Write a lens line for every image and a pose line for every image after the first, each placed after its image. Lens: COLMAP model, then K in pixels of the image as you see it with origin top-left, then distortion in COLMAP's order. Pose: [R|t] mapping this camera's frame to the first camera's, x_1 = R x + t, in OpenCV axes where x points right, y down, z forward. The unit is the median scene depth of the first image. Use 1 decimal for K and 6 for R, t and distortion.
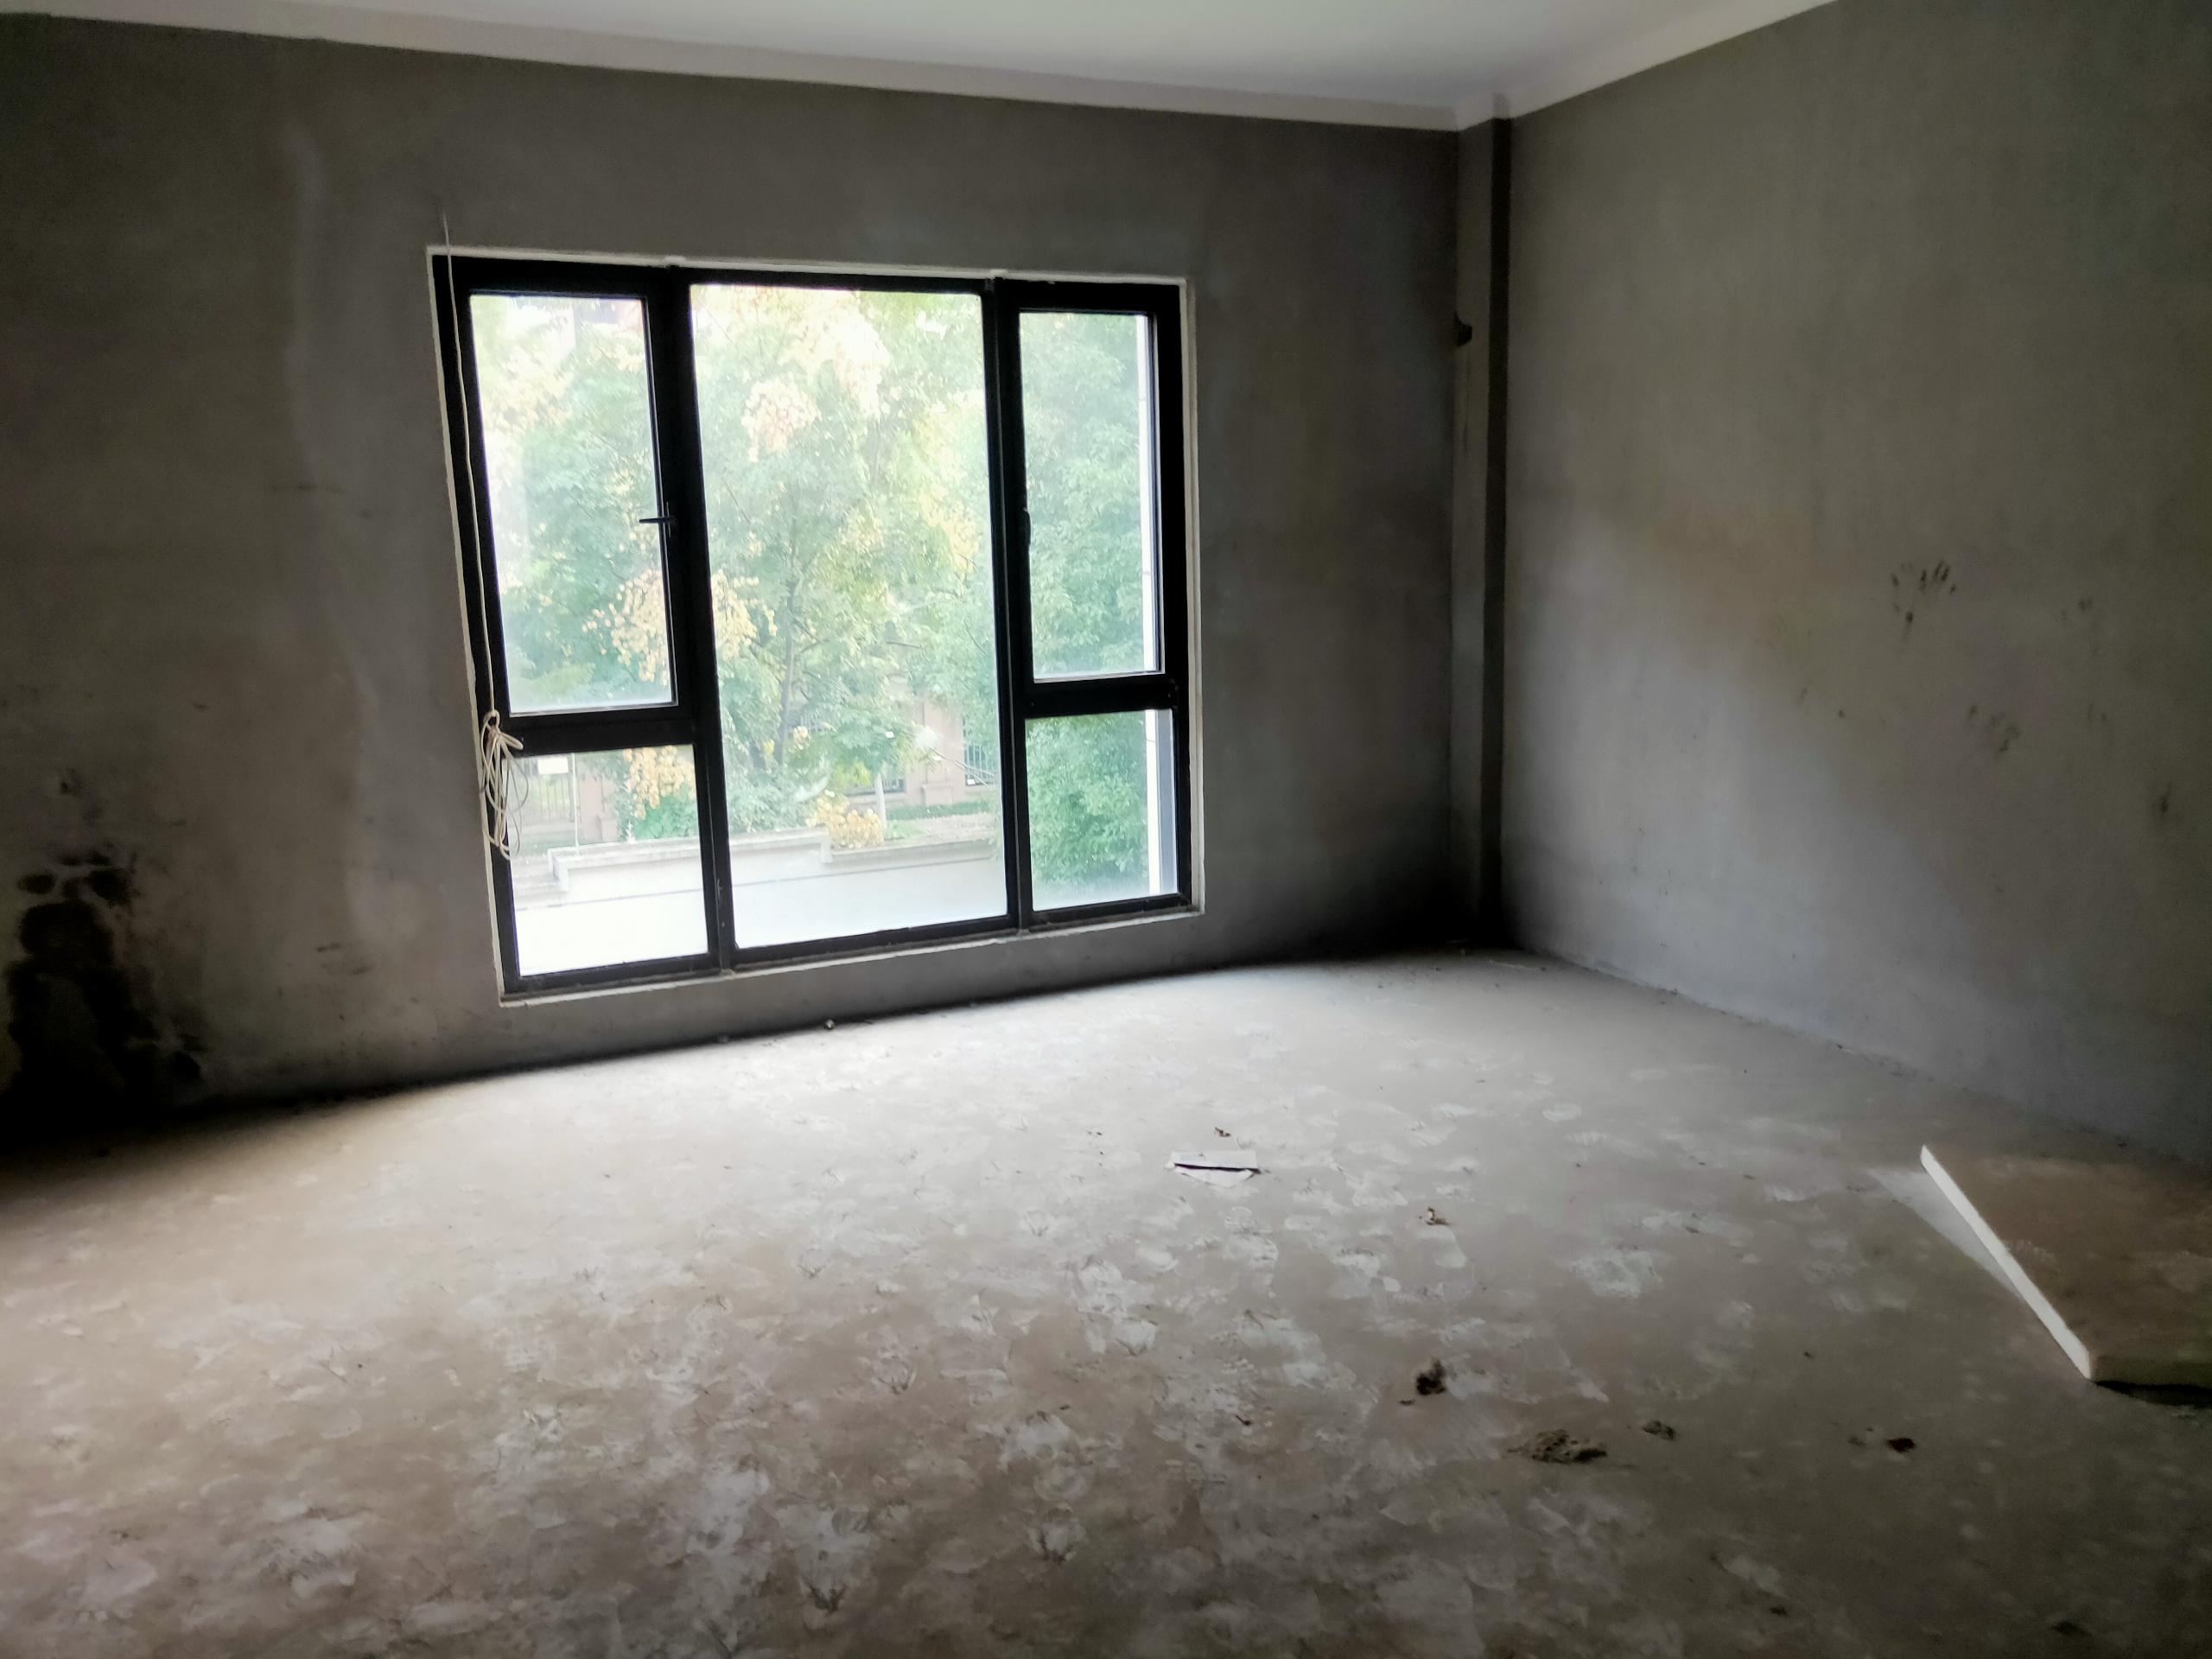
lens RADIAL K [[1677.2, 0, 1106.1], [0, 1677.2, 853.7], [0, 0, 1]] dist [0.010147, 0.002225]
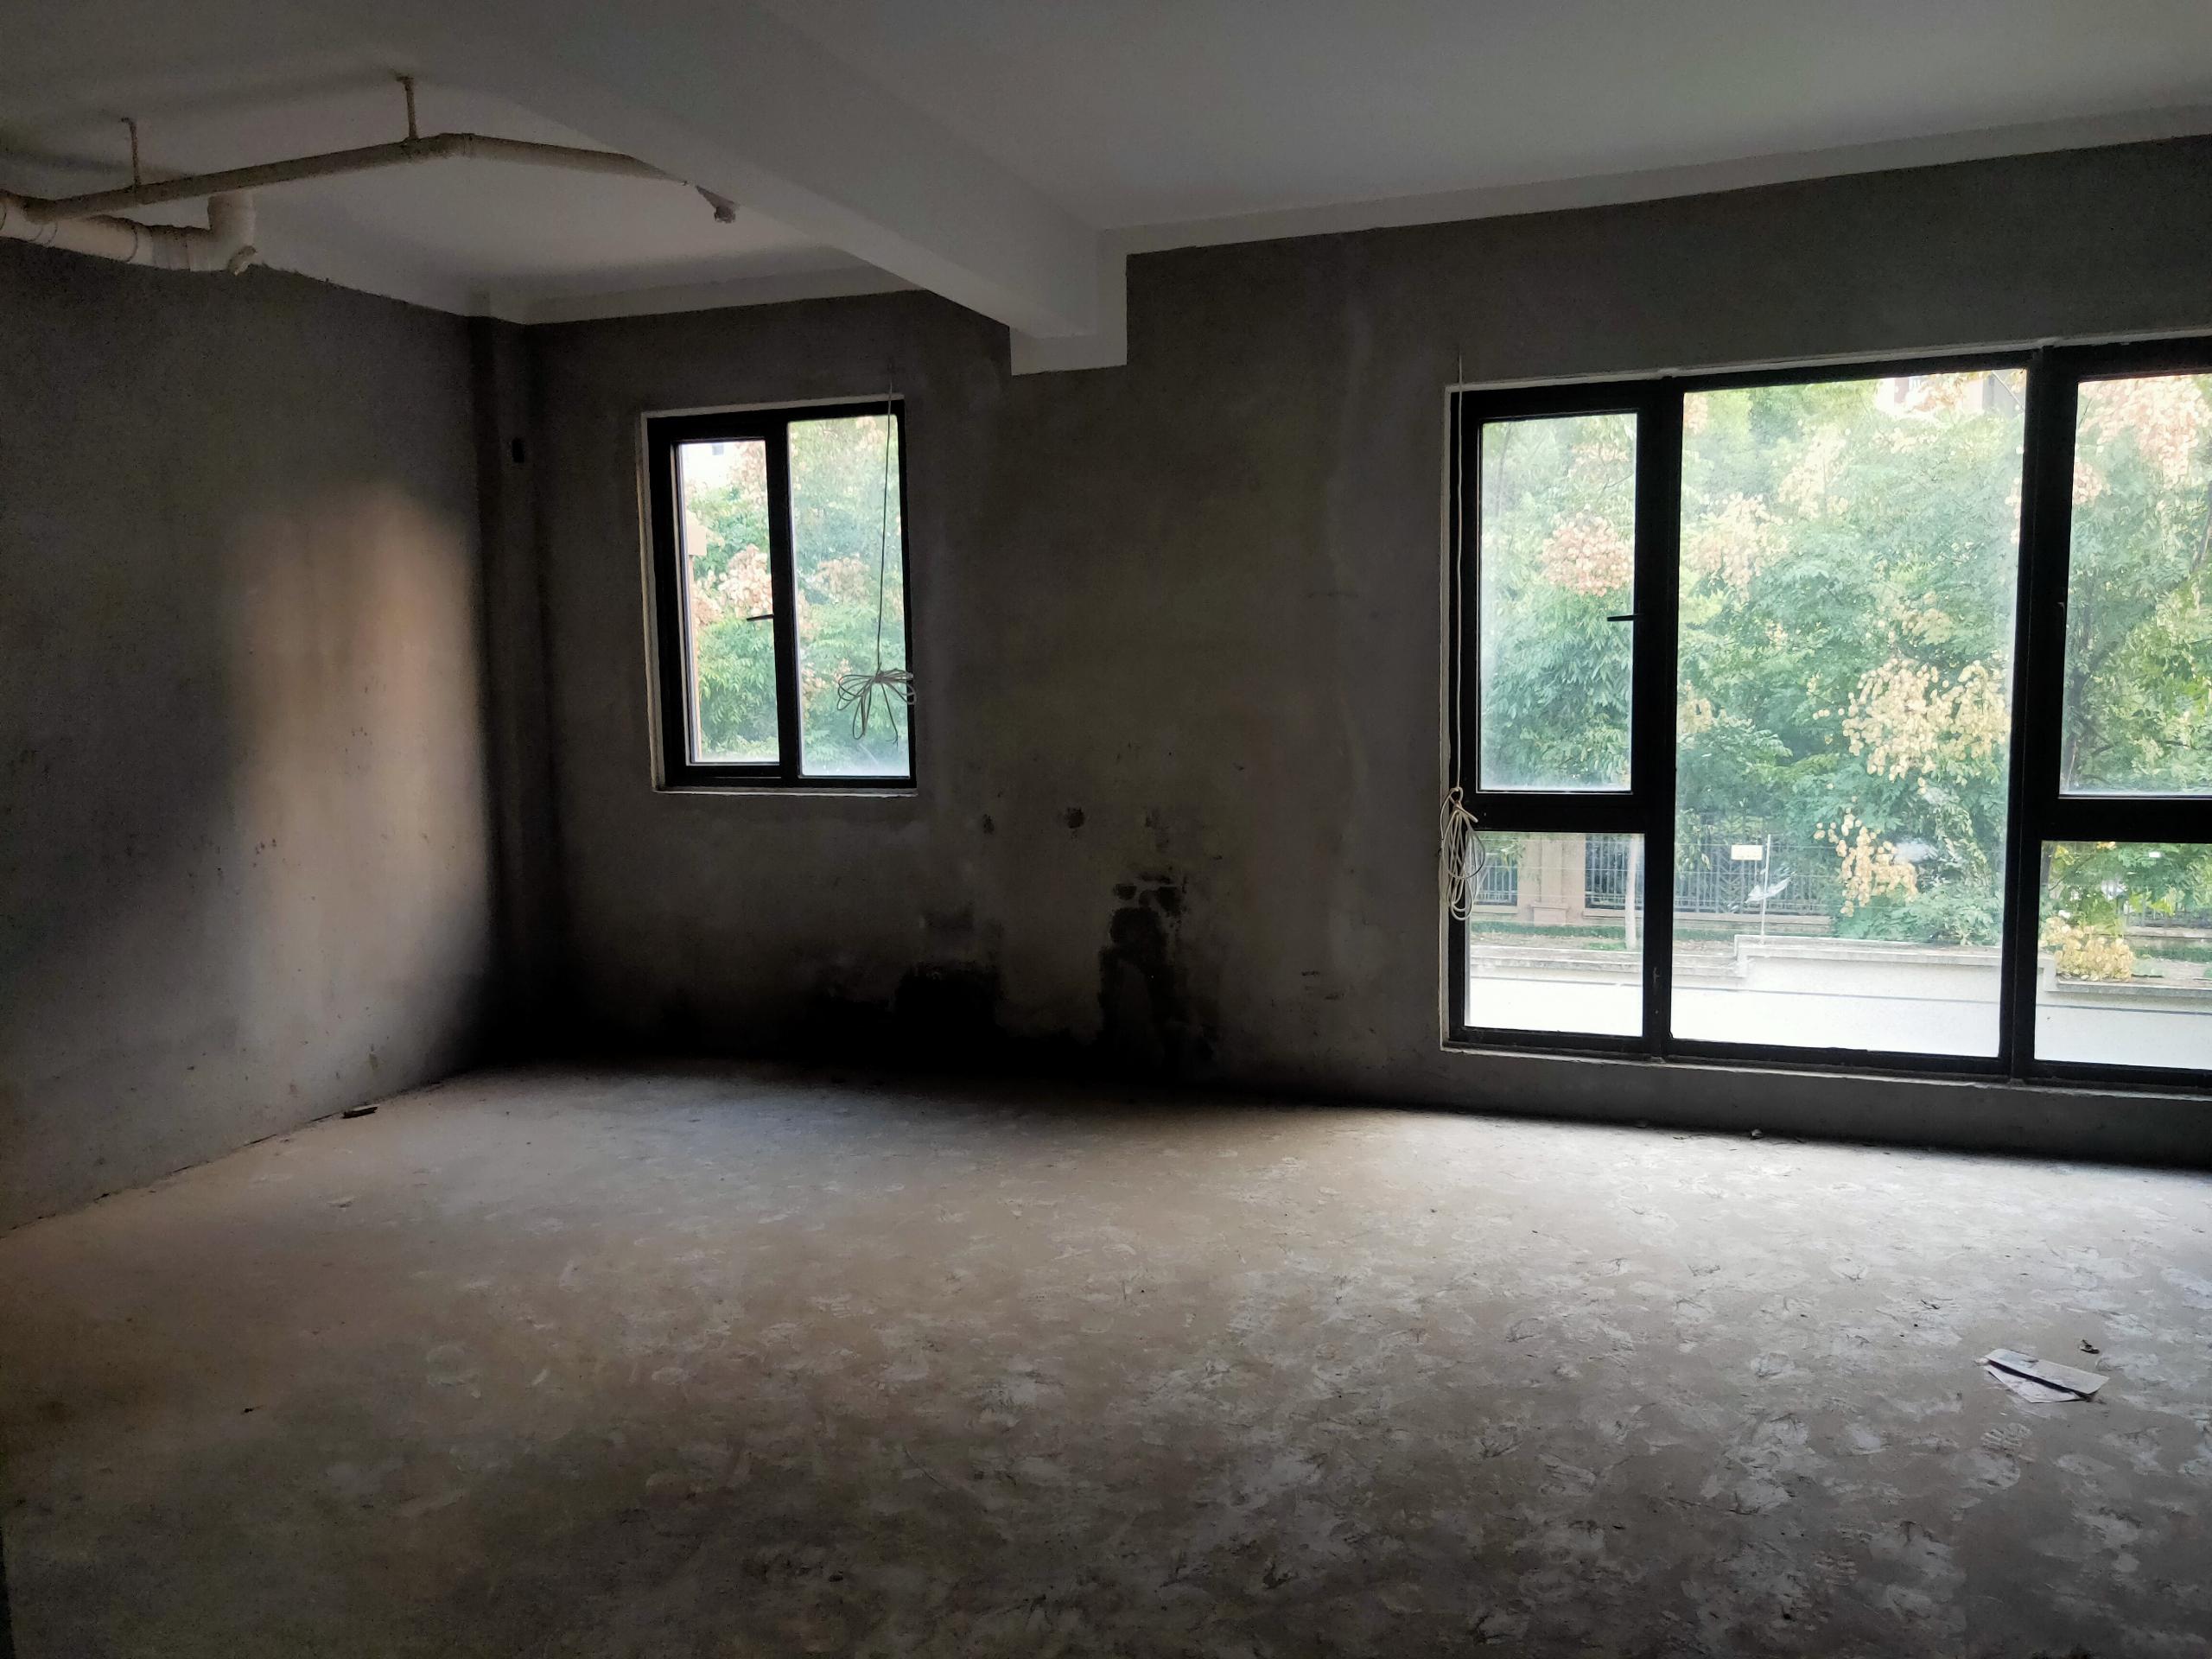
lens RADIAL K [[1677.1, 0, 1104.2], [0, 1677.1, 840.7], [0, 0, 1]] dist [0.046285, -0.045729]
pose [[0.708968, 0.090981, -0.699348, 0.322050], [-0.130344, 0.991464, -0.003153, -0.018510], [0.693091, 0.093392, 0.714774, 0.041047]]
